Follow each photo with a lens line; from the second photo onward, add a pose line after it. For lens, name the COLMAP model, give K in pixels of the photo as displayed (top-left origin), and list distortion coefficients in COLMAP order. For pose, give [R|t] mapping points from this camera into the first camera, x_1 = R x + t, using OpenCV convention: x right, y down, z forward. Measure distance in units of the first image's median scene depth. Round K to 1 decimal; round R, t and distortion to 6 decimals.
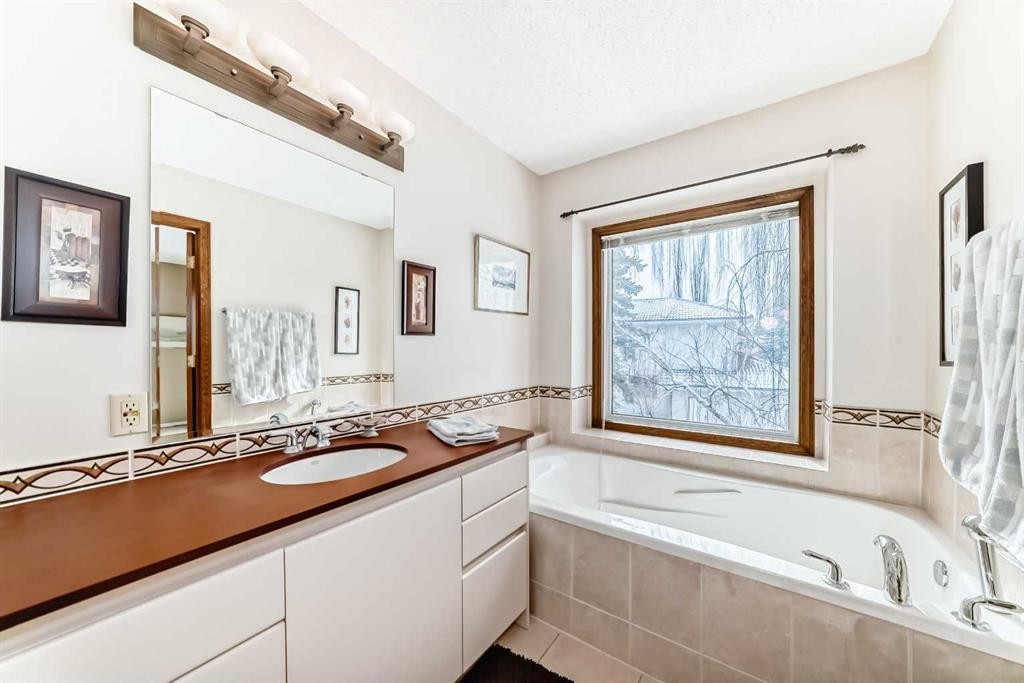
lens RADIAL K [[358.4, 0, 512.0], [0, 358.4, 350.1], [0, 0, 1]] dist [-0.020764, 0.002675]
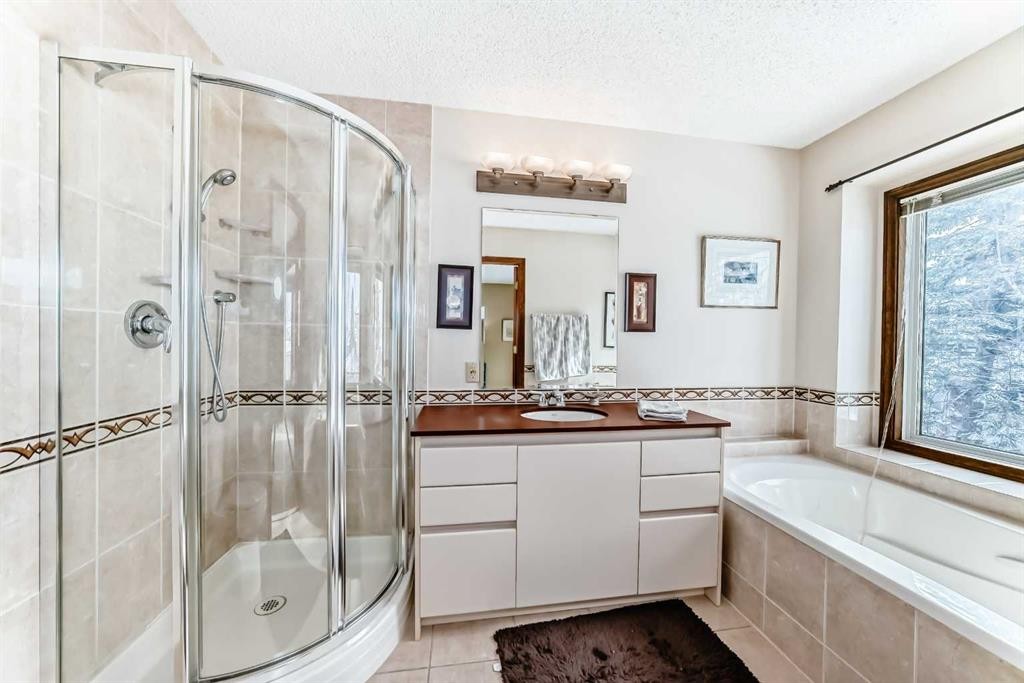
lens RADIAL K [[358.4, 0, 516.3], [0, 358.4, 344.5], [0, 0, 1]] dist [-0.020764, 0.002675]
pose [[0.706558, 0.013737, -0.707522, 0.262568], [-0.016616, 0.999858, 0.002820, 0.004507], [0.707460, 0.009763, 0.706686, -0.138198]]
